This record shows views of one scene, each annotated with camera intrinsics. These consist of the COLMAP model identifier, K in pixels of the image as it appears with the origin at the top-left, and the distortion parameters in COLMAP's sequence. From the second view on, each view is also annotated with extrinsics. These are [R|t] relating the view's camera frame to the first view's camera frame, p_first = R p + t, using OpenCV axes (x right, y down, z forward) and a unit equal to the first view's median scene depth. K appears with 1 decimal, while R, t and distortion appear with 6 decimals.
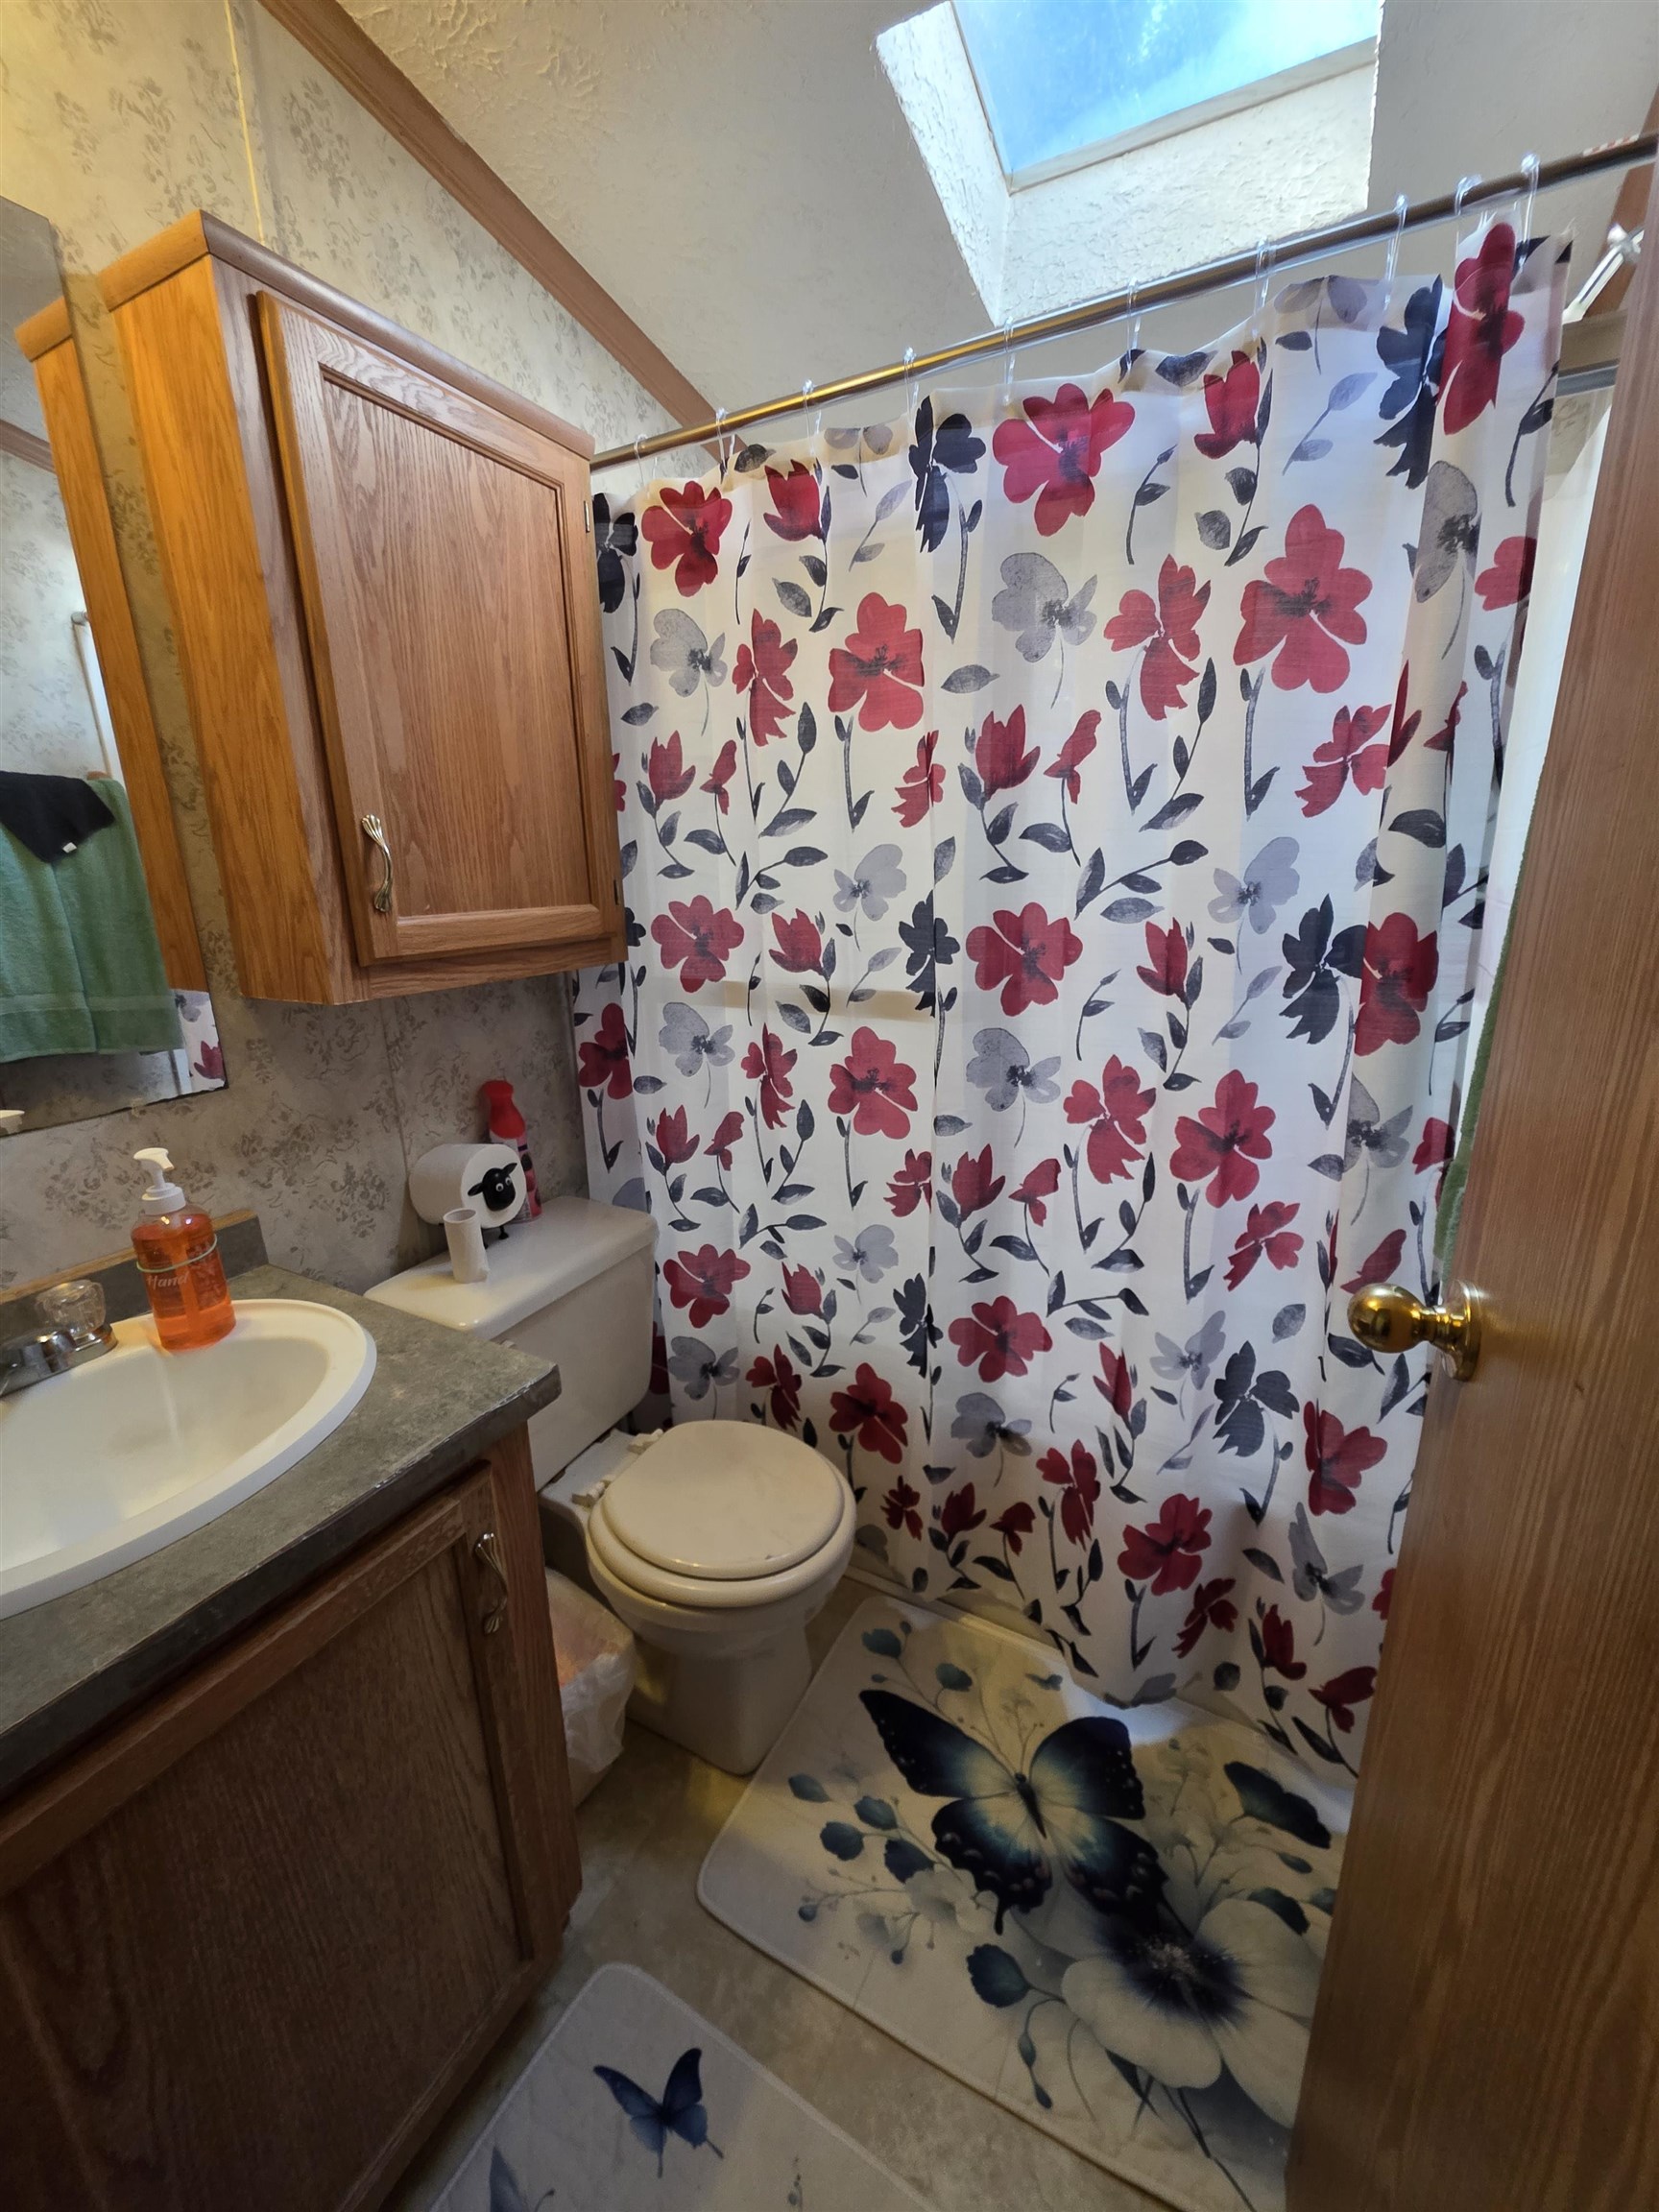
lens RADIAL K [[880.8, 0, 841.3], [0, 880.8, 1106.1], [0, 0, 1]] dist [0.003549, -0.001555]
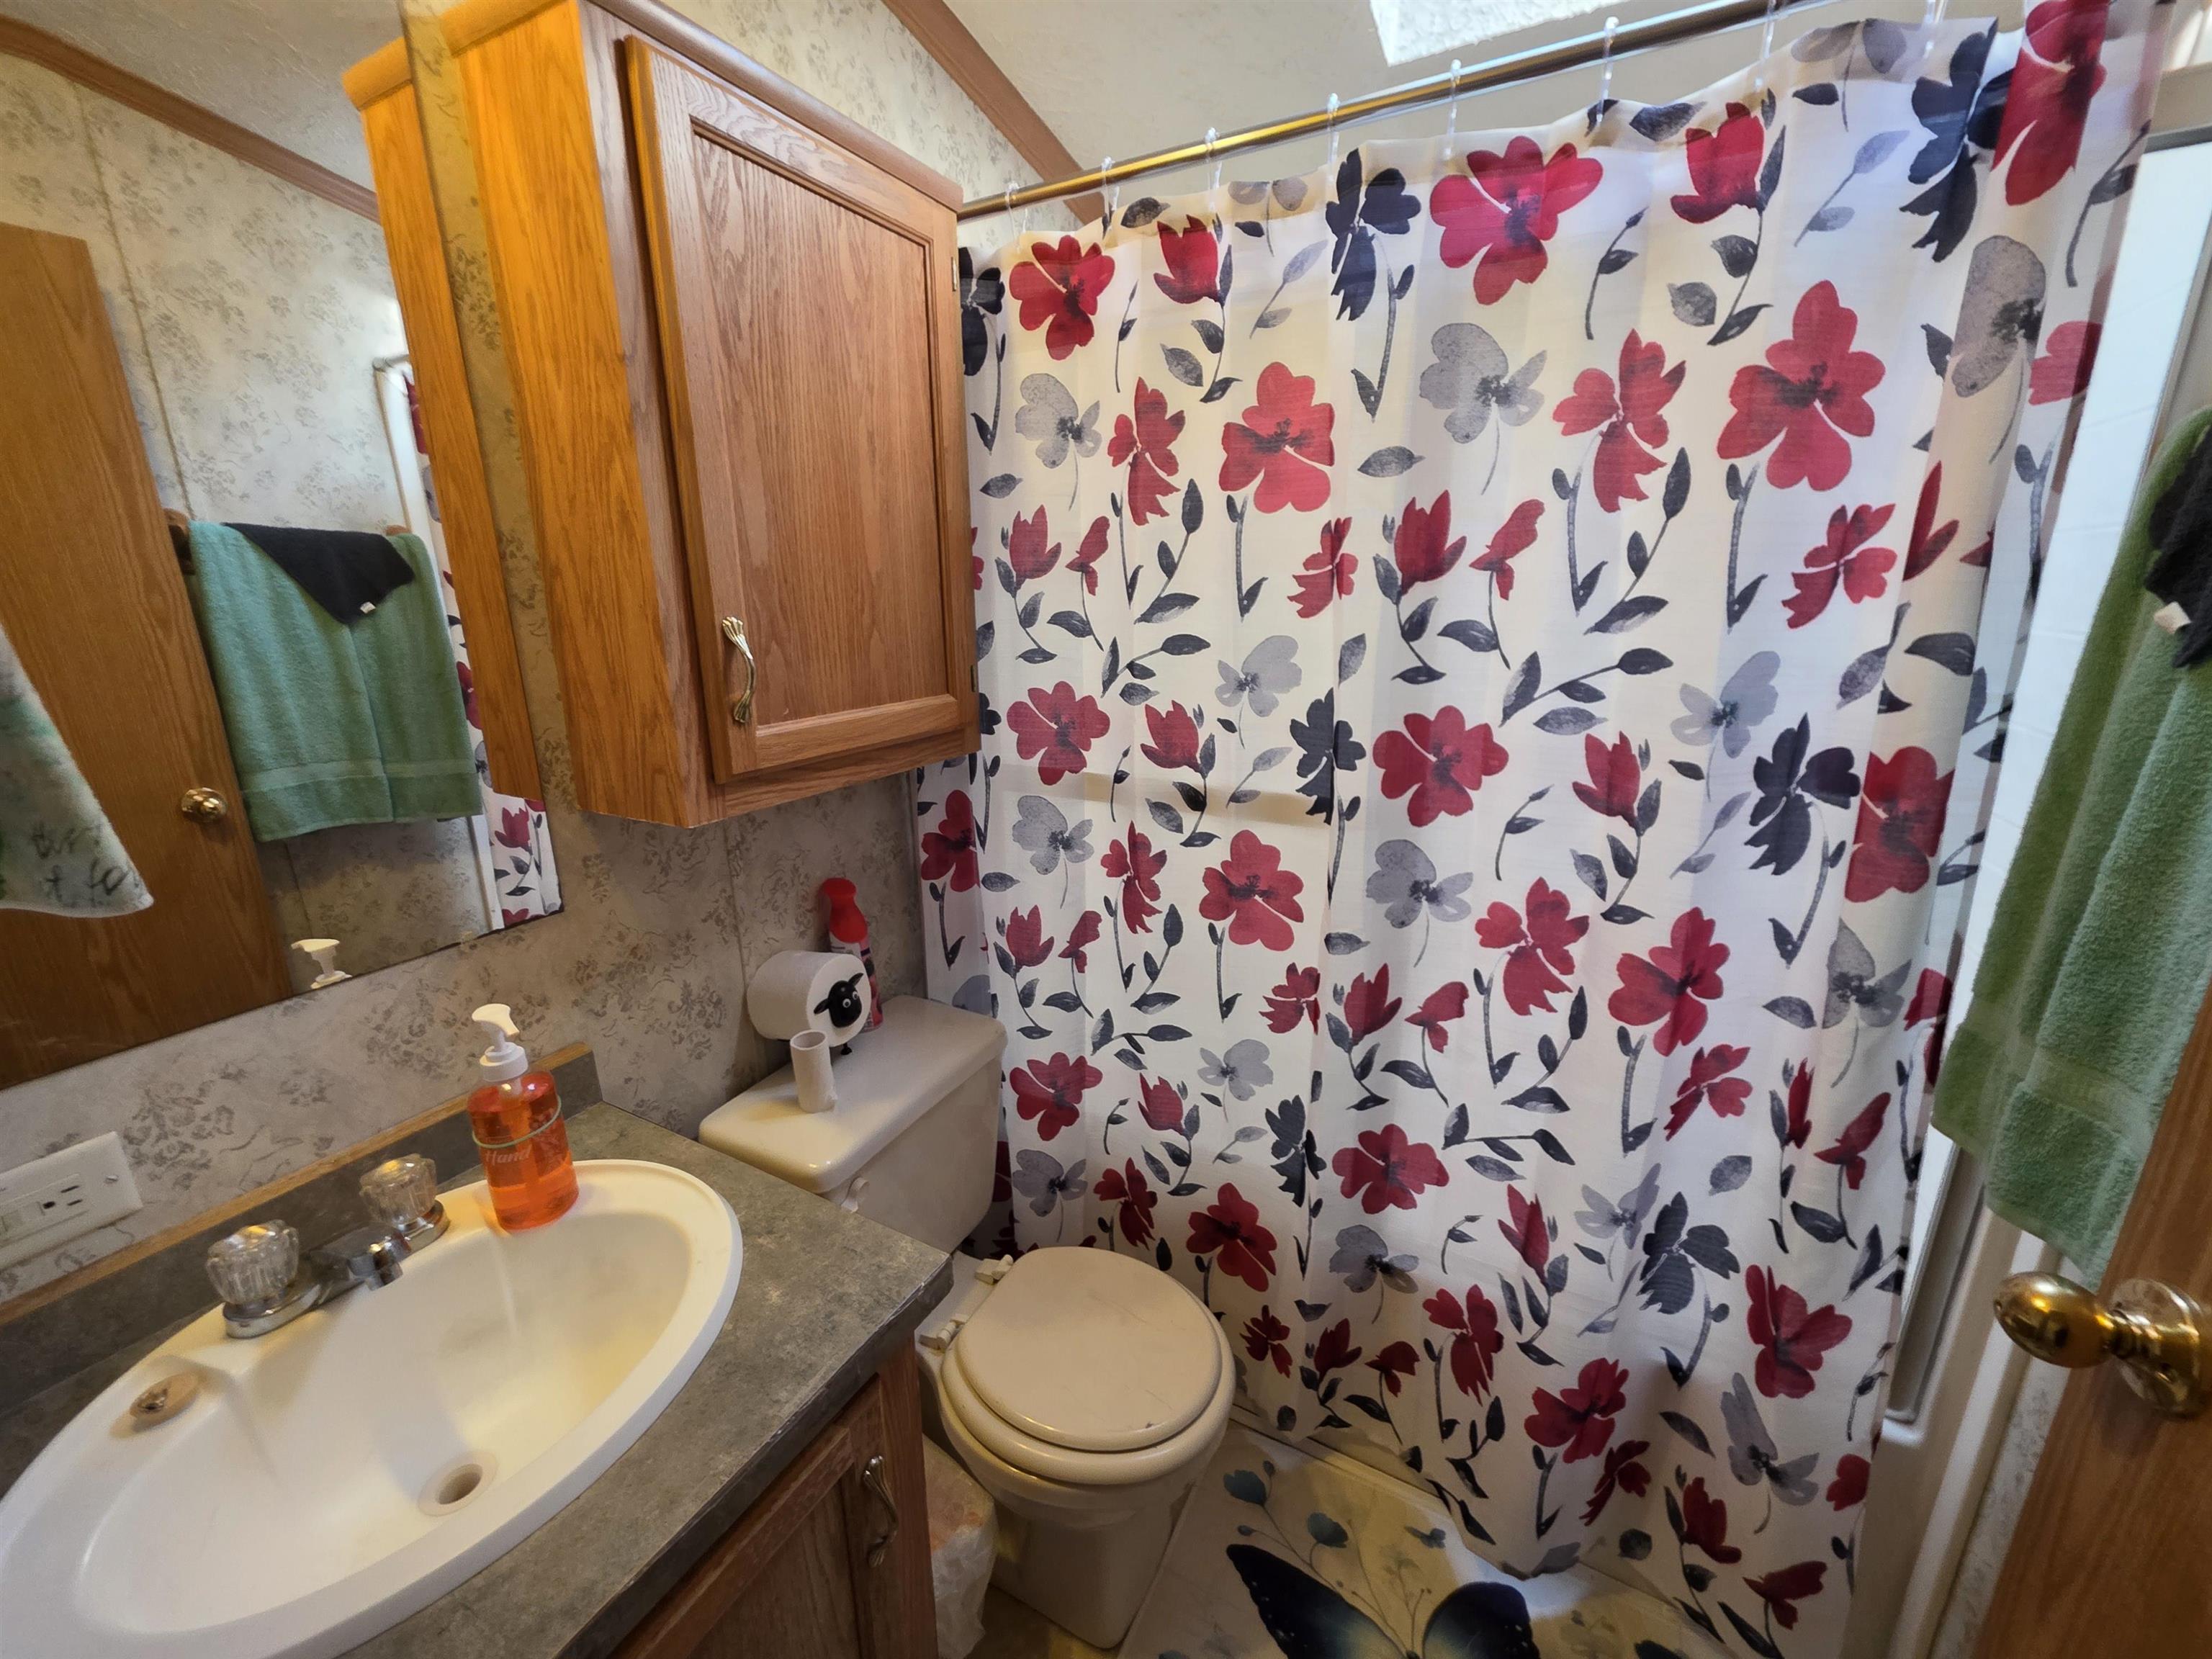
lens RADIAL K [[880.8, 0, 1103.5], [0, 880.8, 823.7], [0, 0, 1]] dist [0.003549, -0.001555]
pose [[0.999945, 0.008331, -0.006423, -0.133287], [-0.008332, 0.999965, -0.000244, -0.110574], [0.006421, 0.000298, 0.999979, 0.098539]]
